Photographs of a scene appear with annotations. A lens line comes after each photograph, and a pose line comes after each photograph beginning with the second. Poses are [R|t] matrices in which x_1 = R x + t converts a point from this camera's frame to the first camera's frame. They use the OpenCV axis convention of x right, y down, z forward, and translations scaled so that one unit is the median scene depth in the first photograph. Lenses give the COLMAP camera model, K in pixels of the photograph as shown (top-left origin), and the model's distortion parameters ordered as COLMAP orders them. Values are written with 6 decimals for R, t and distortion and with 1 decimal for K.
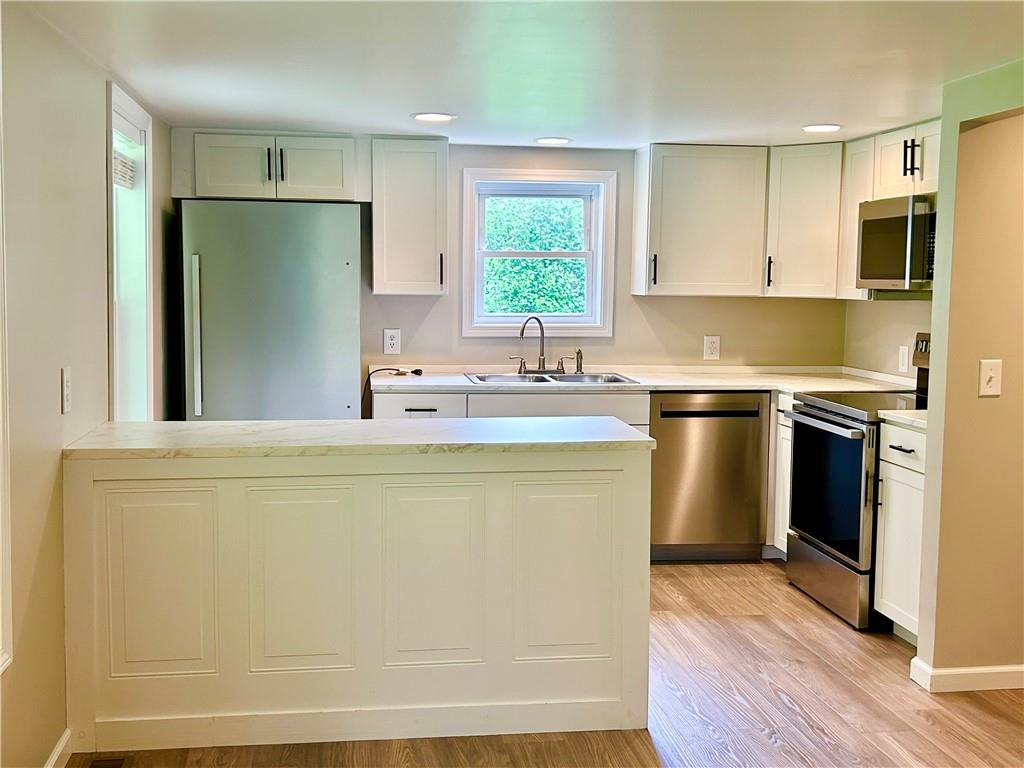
lens RADIAL K [[1165.6, 0, 505.3], [0, 1165.6, 390.5], [0, 0, 1]] dist [0.077857, 0.000000]
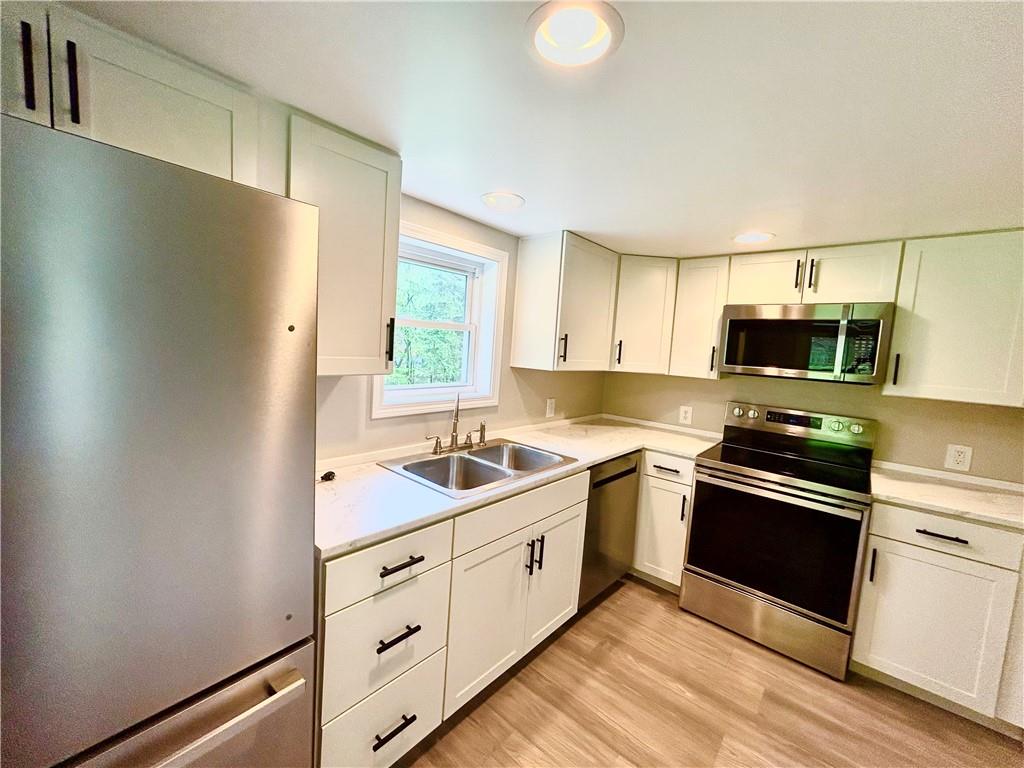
lens RADIAL K [[417.0, 0, 512.9], [0, 417.0, 379.9], [0, 0, 1]] dist [-0.000758, -0.000181]
pose [[0.754068, -0.020472, 0.656478, -0.174216], [0.011546, 0.999773, 0.017916, -0.086882], [-0.656695, -0.005930, 0.754133, 0.792732]]
